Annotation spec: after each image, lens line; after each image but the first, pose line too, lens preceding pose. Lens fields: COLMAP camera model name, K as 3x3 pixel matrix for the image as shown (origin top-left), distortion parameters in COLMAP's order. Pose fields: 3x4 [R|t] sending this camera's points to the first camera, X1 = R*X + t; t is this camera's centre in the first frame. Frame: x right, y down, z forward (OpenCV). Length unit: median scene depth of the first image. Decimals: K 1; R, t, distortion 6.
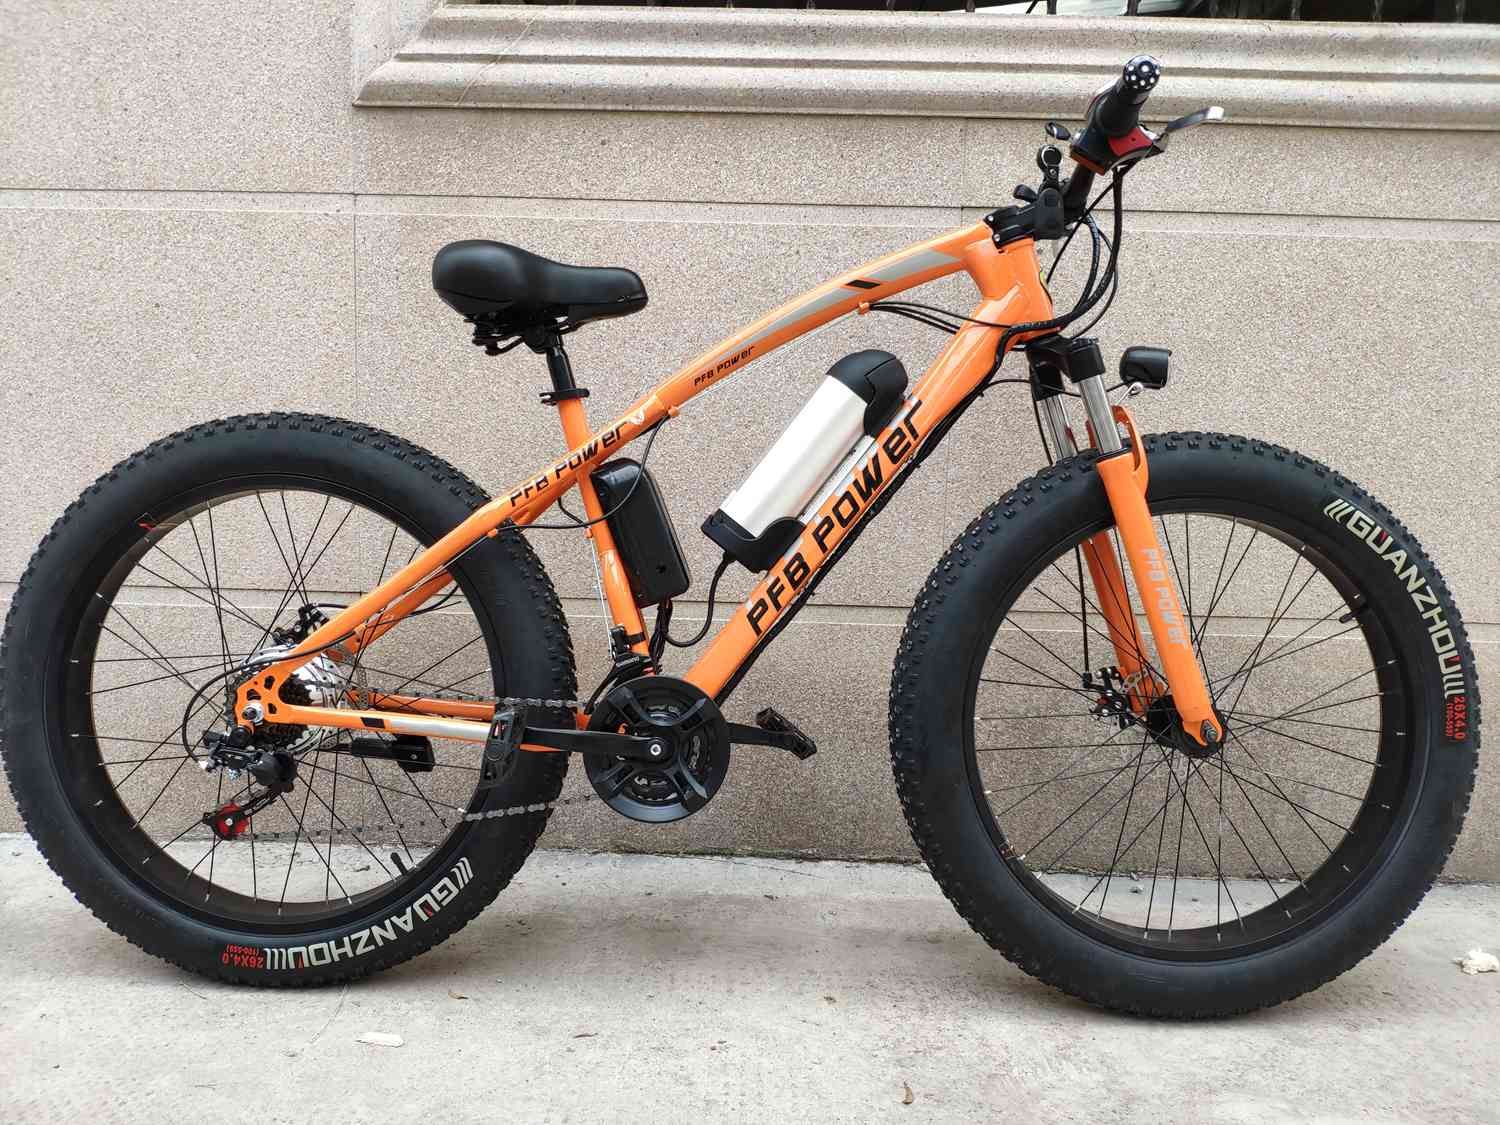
lens RADIAL K [[1185.3, 0, 731.9], [0, 1185.3, 572.7], [0, 0, 1]] dist [0.077127, -0.211078]
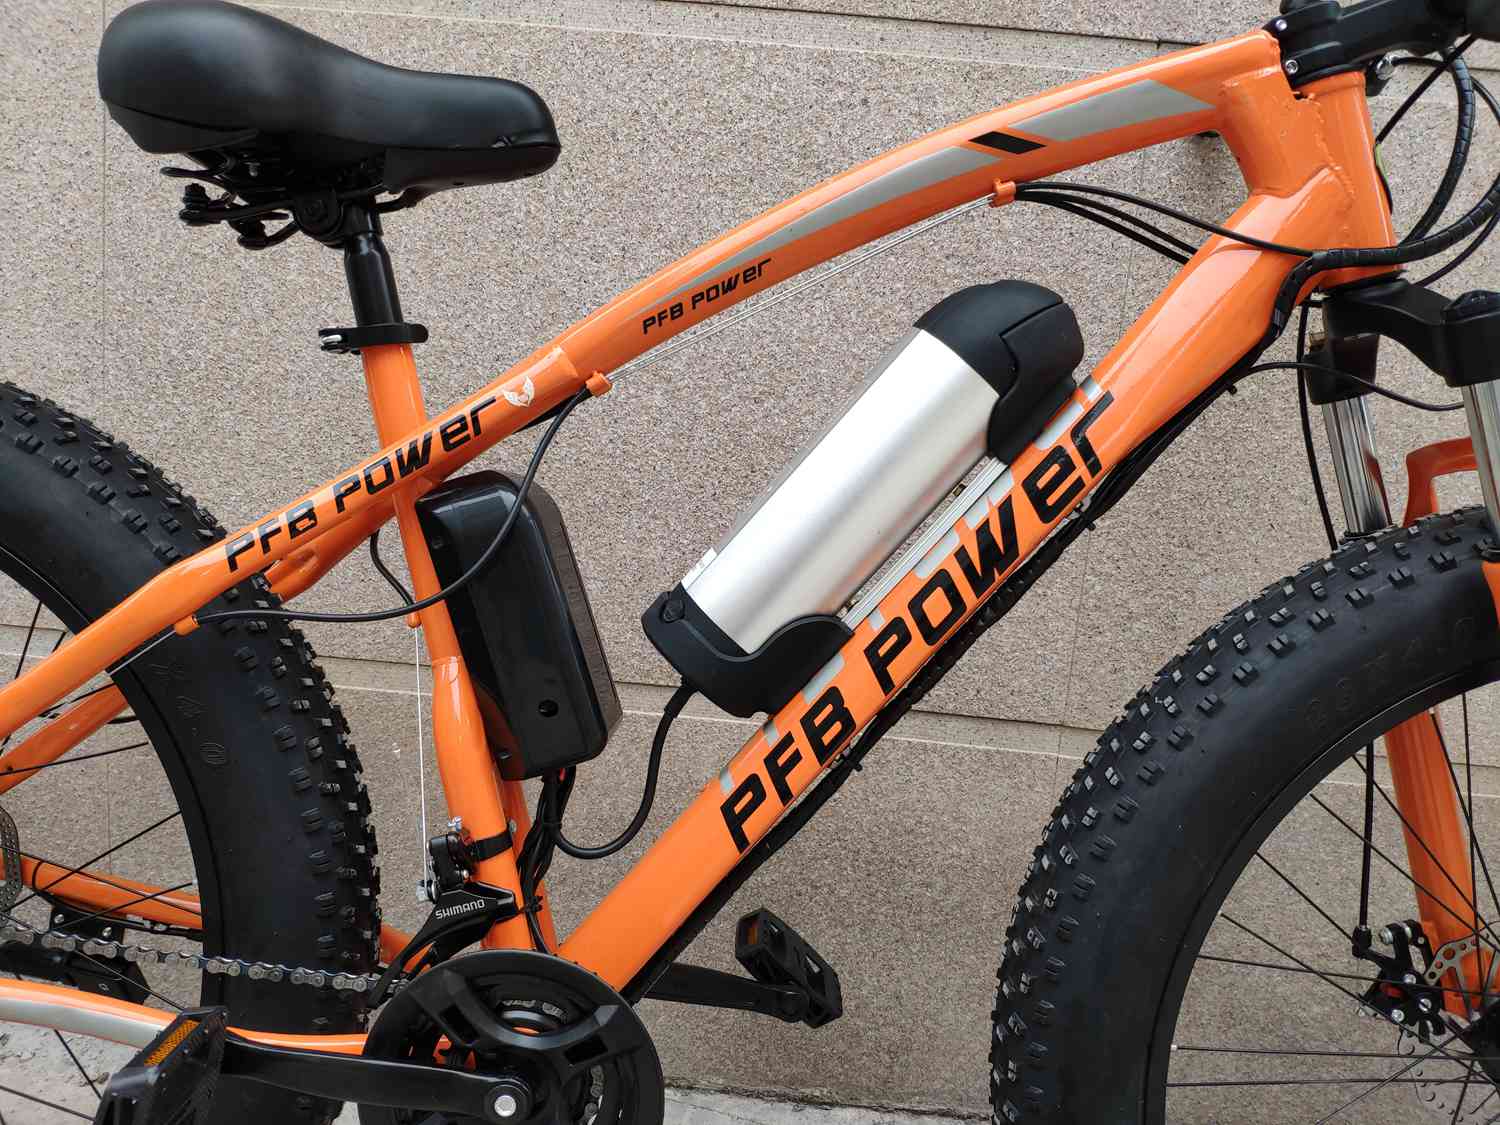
lens RADIAL K [[1224.8, 0, 750.0], [0, 1224.8, 562.5], [0, 0, 1]] dist [0.005040, -0.119766]
pose [[0.997982, 0.063430, -0.002831, 0.019775], [-0.063224, 0.996862, 0.047623, -0.091118], [0.005843, -0.047348, 0.998861, 0.500634]]
